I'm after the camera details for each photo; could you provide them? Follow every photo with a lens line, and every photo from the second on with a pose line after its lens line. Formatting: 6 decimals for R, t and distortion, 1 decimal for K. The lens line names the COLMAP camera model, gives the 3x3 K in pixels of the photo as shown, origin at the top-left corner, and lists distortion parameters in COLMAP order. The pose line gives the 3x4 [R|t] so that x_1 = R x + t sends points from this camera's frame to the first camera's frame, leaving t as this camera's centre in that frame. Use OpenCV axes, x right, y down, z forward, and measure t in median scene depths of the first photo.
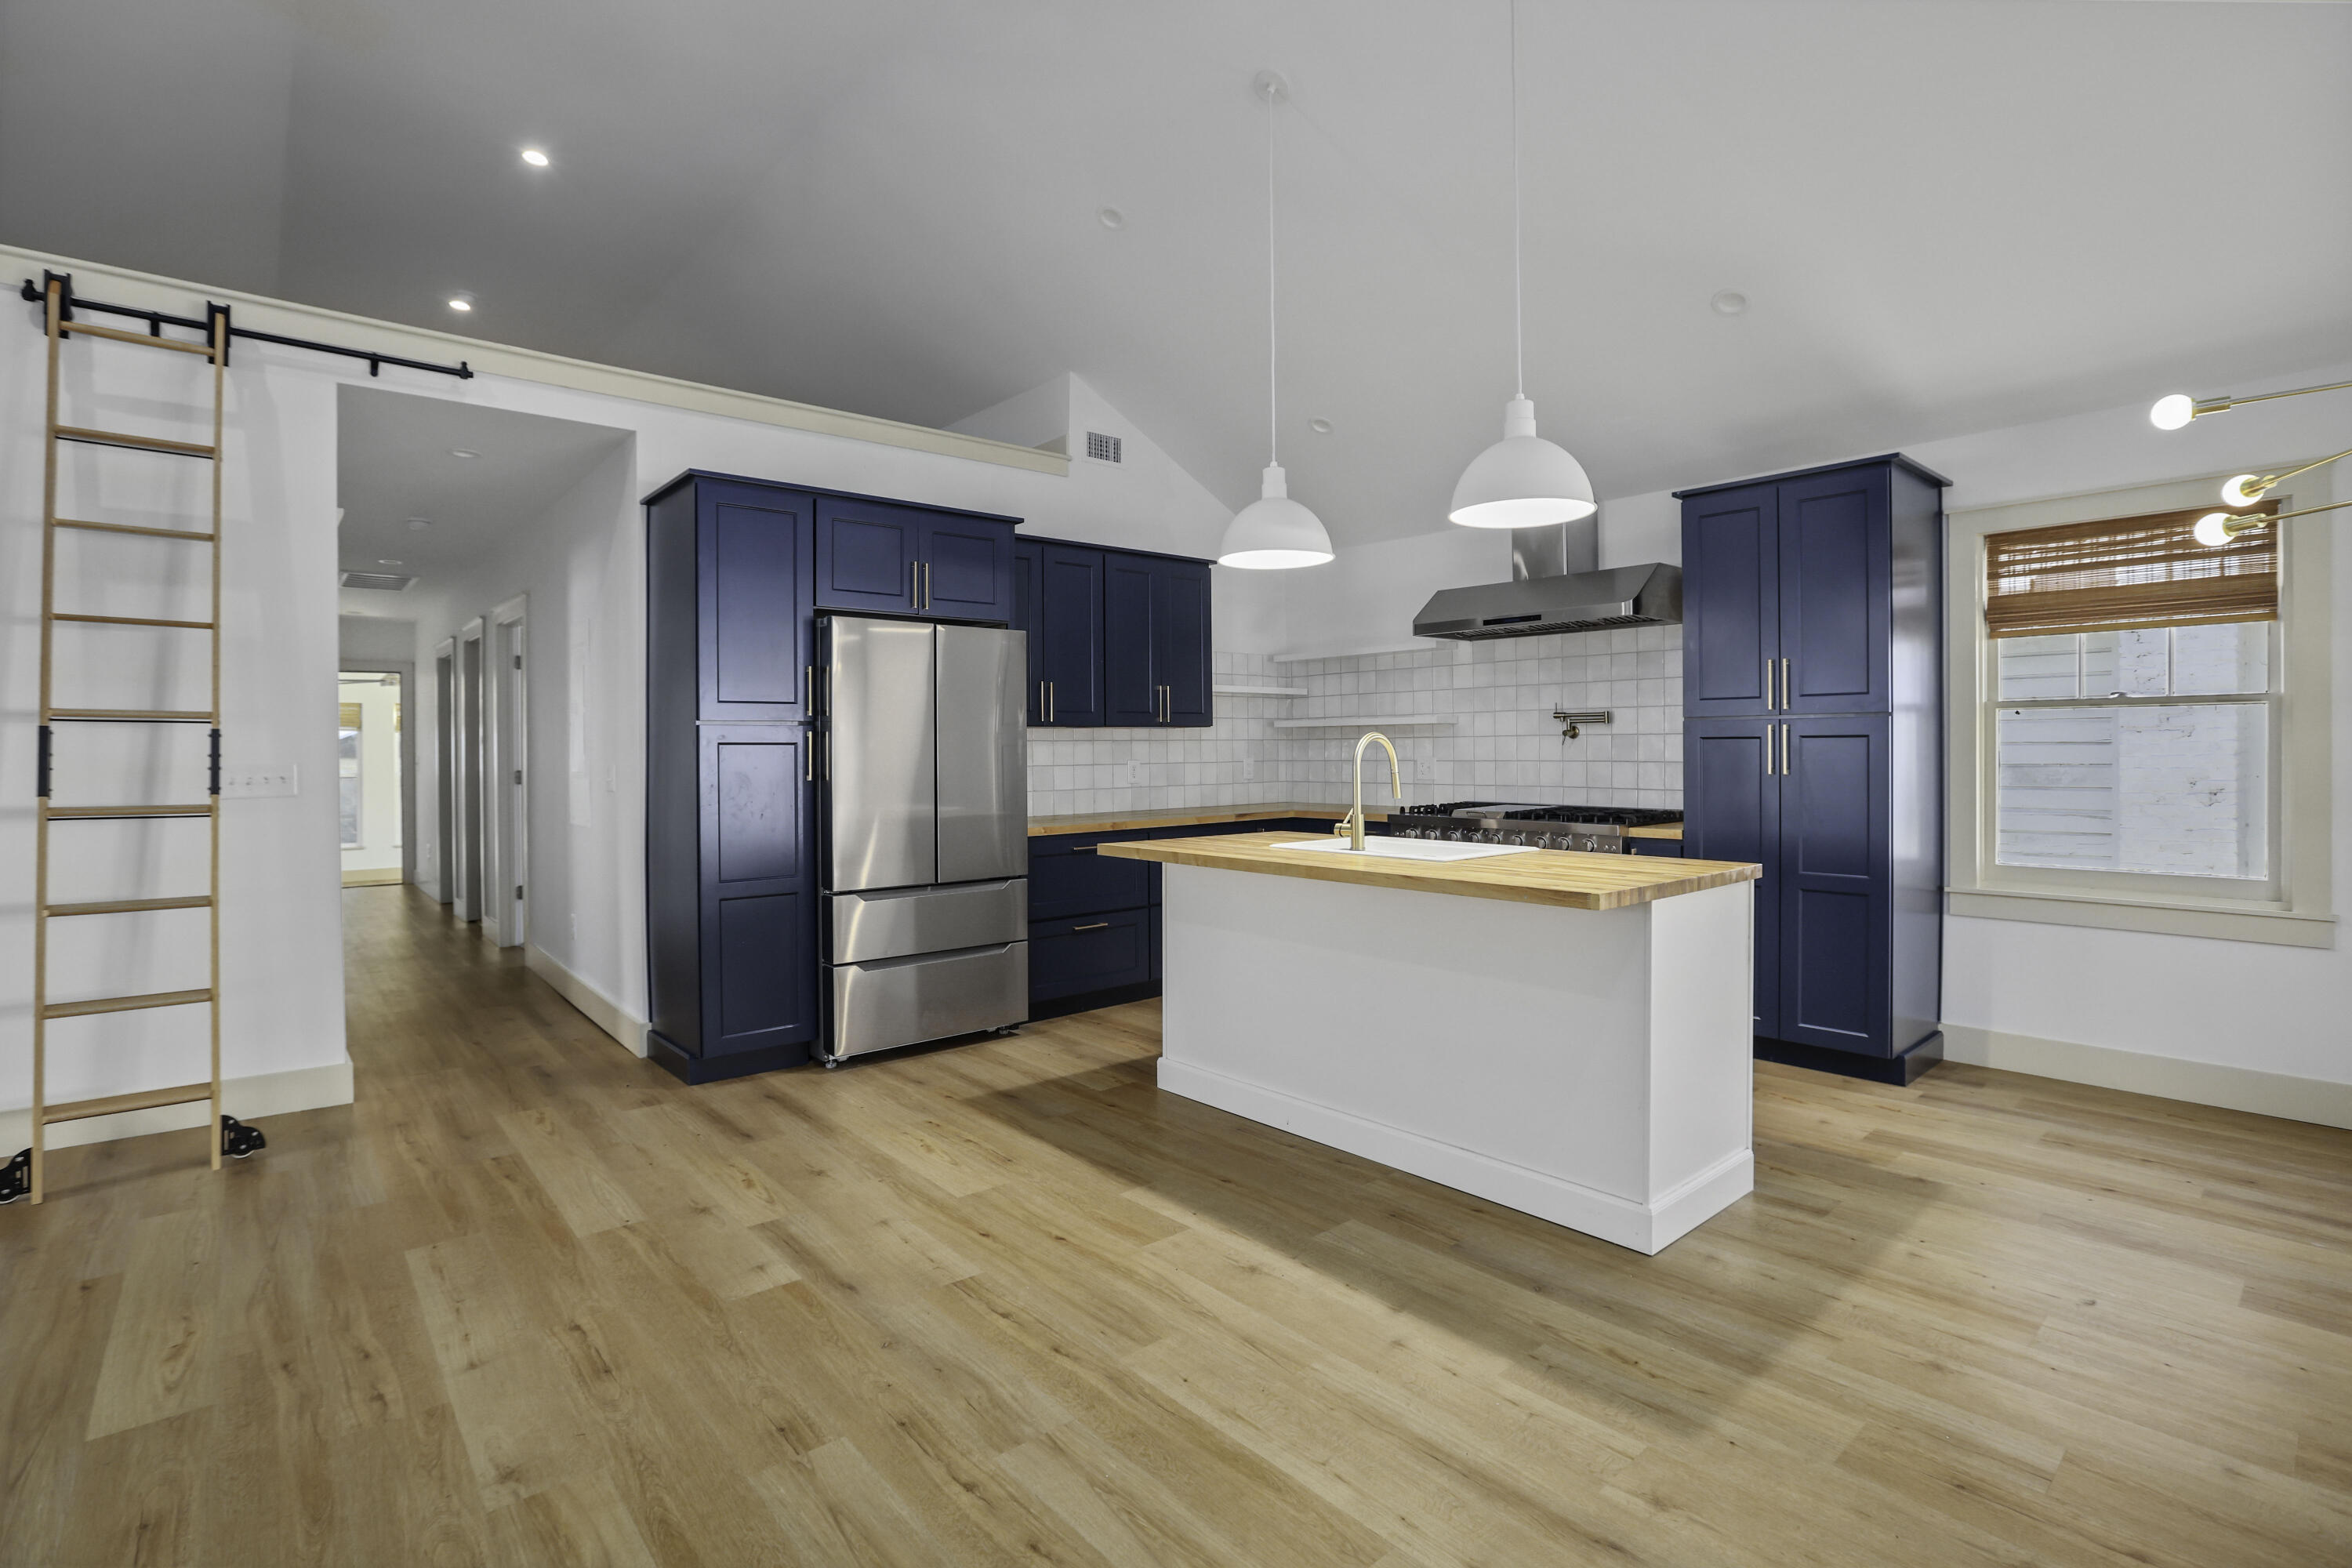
lens RADIAL K [[1090.2, 0, 1168.4], [0, 1090.2, 763.3], [0, 0, 1]] dist [-0.046860, 0.013631]
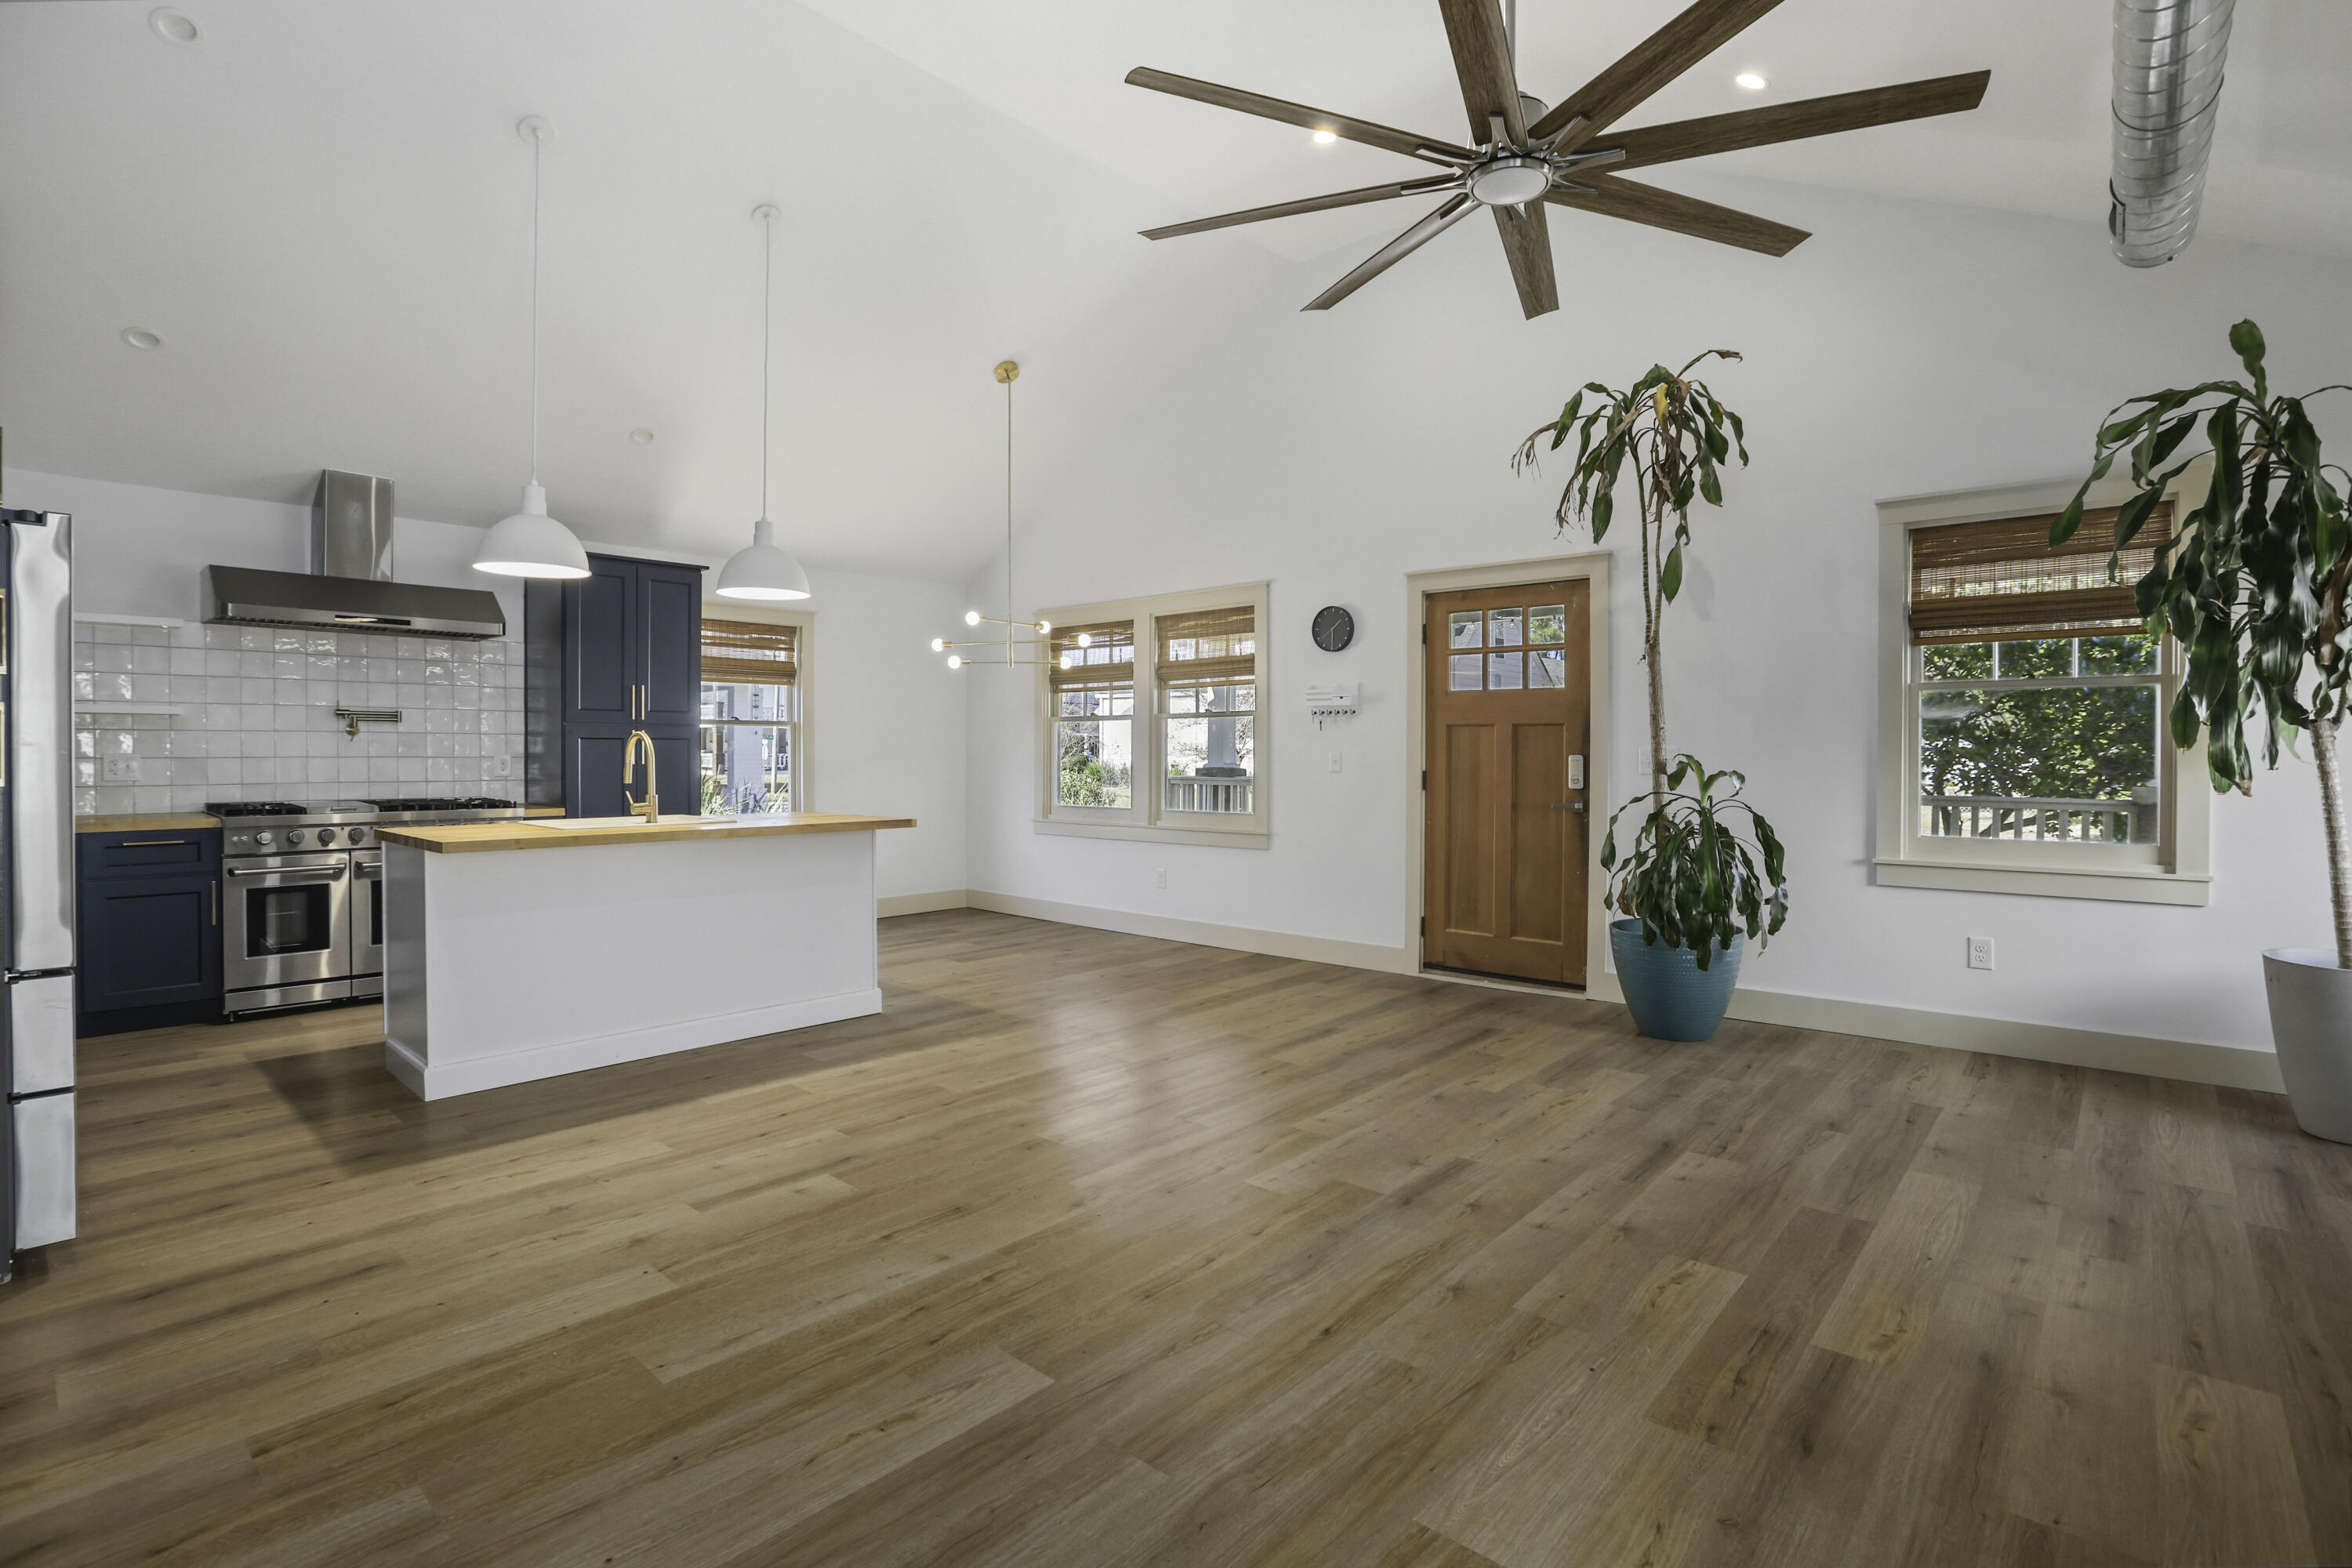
lens RADIAL K [[1090.2, 0, 1161.8], [0, 1090.2, 771.9], [0, 0, 1]] dist [-0.046860, 0.013631]
pose [[-0.114092, -0.013076, 0.993384, -1.151164], [0.010033, 0.999847, 0.014313, 0.008143], [-0.993419, 0.011599, -0.113944, 0.547731]]
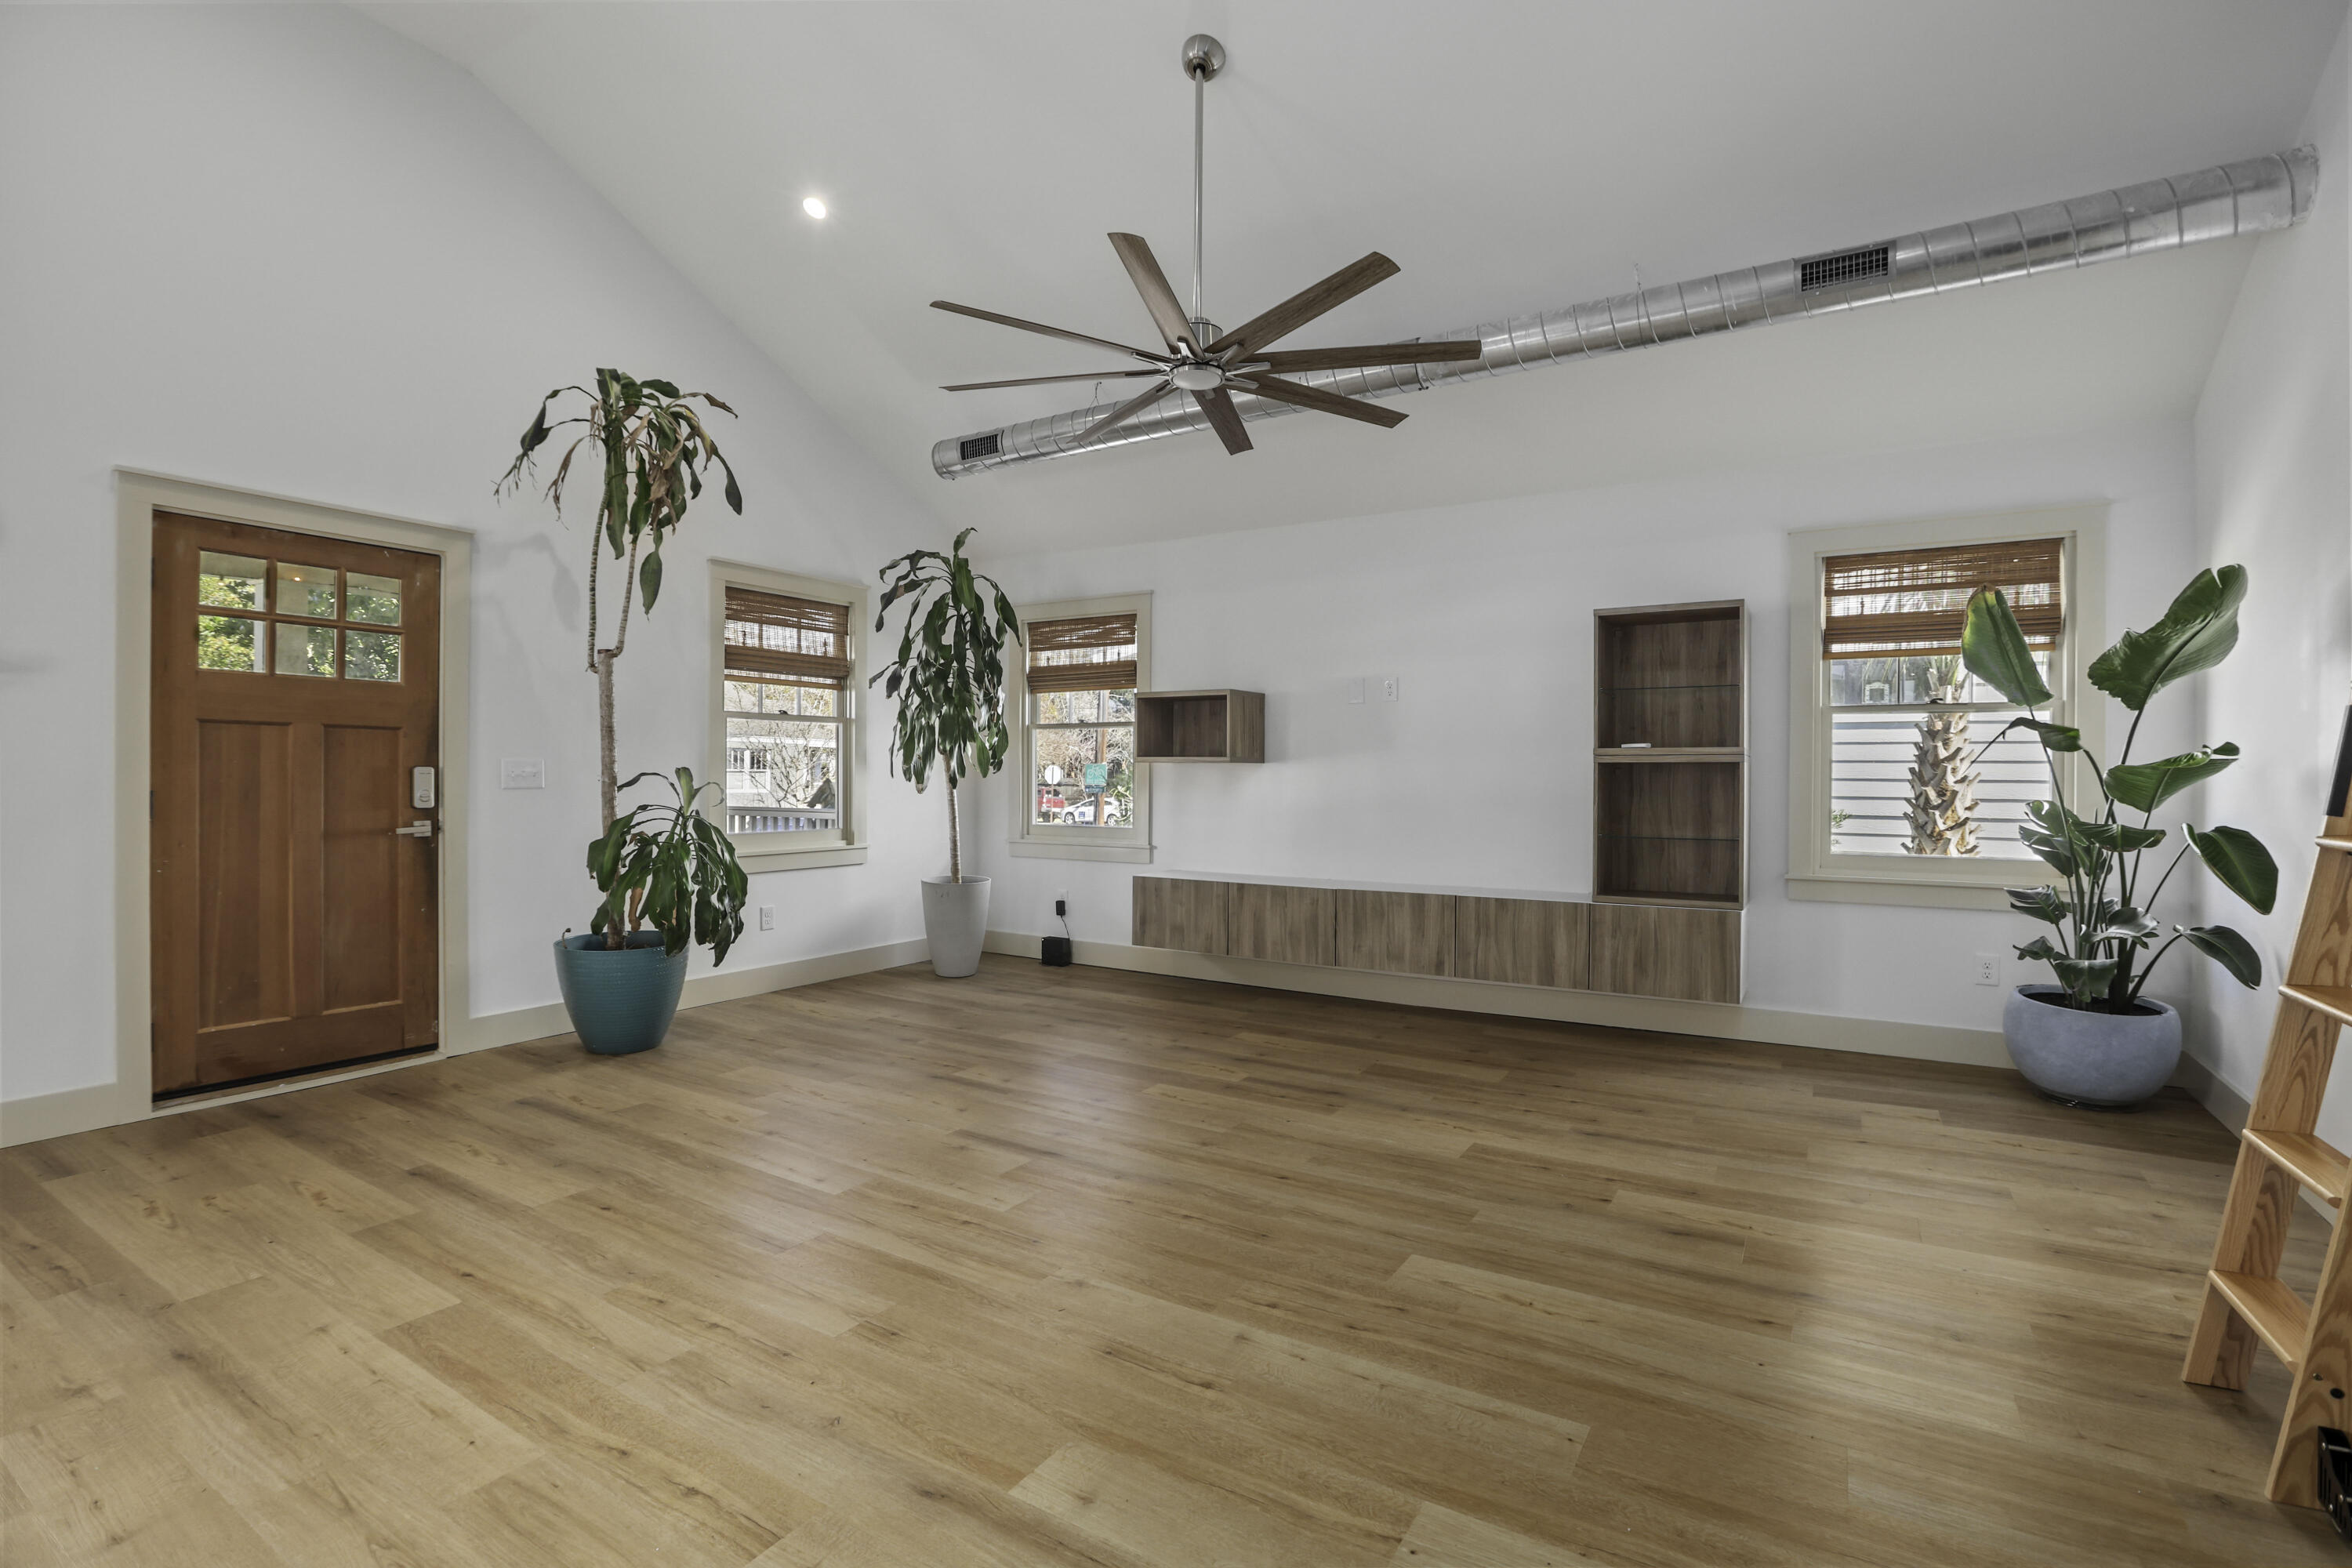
lens RADIAL K [[1090.2, 0, 1161.6], [0, 1090.2, 792.2], [0, 0, 1]] dist [-0.046860, 0.013631]
pose [[-0.959269, 0.001230, -0.282492, -0.174562], [-0.005904, 0.999685, 0.024400, 0.006021], [0.282433, 0.025074, -0.958959, 1.217492]]
